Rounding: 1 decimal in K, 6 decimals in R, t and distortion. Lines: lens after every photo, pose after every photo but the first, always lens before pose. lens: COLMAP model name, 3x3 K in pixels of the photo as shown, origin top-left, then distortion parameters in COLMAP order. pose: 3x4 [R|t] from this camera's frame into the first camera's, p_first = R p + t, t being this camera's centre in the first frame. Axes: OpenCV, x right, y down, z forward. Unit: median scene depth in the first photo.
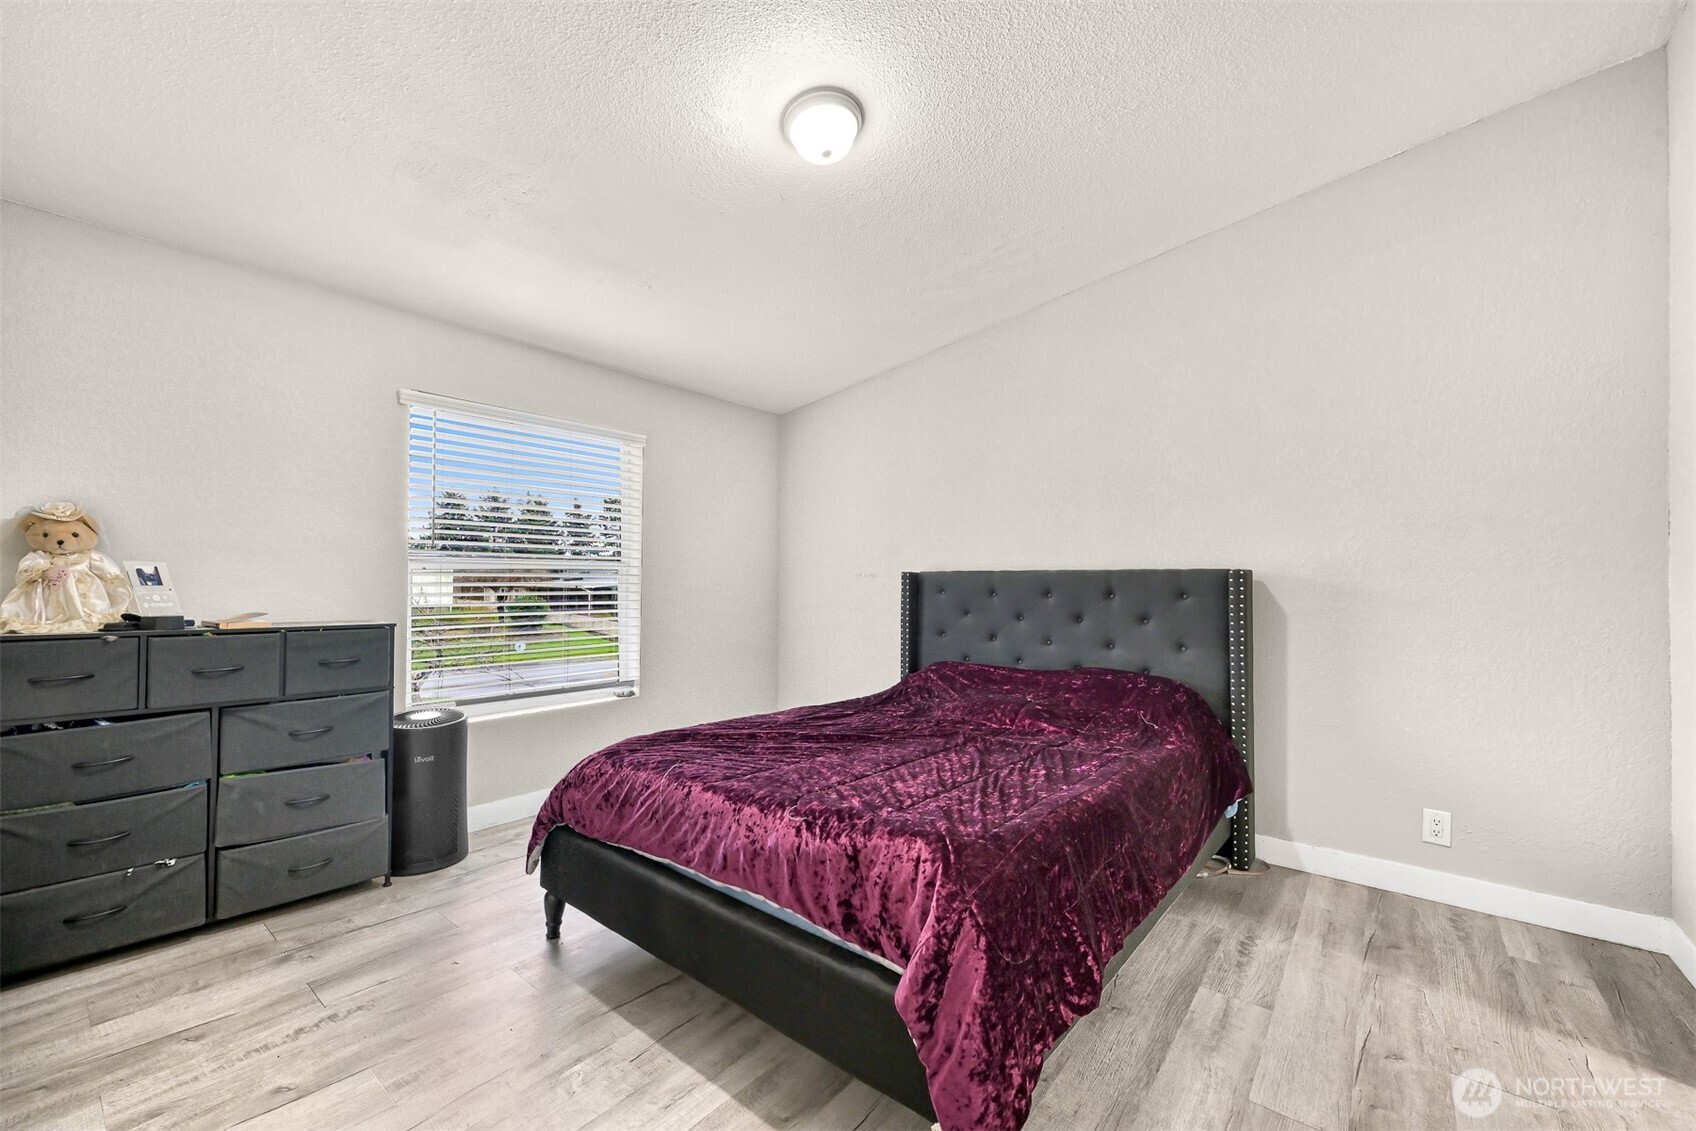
lens RADIAL K [[674.4, 0, 847.7], [0, 674.4, 574.4], [0, 0, 1]] dist [-0.000720, 0.000022]
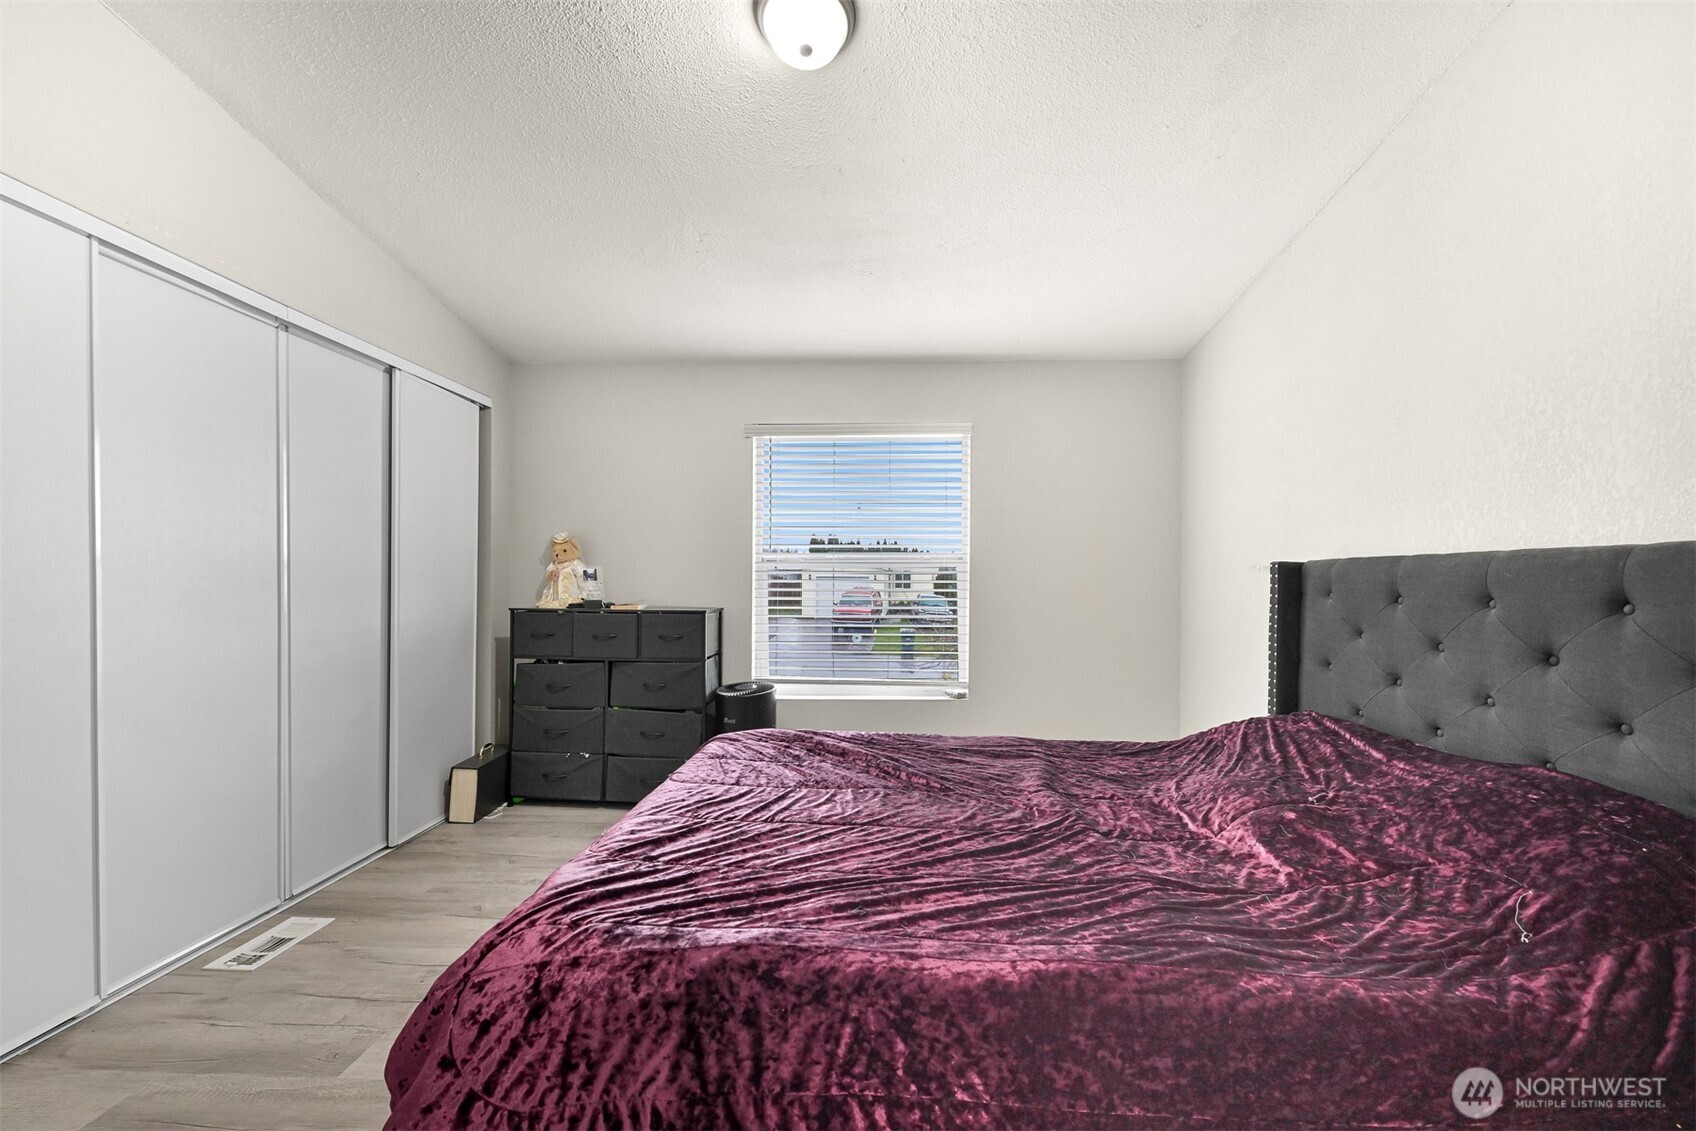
lens RADIAL K [[674.4, 0, 847.7], [0, 674.4, 574.4], [0, 0, 1]] dist [-0.000720, 0.000022]
pose [[0.597432, -0.006894, -0.801890, 0.431662], [0.008940, 0.999958, -0.001936, 0.007041], [0.801870, -0.006012, 0.597469, 0.372376]]
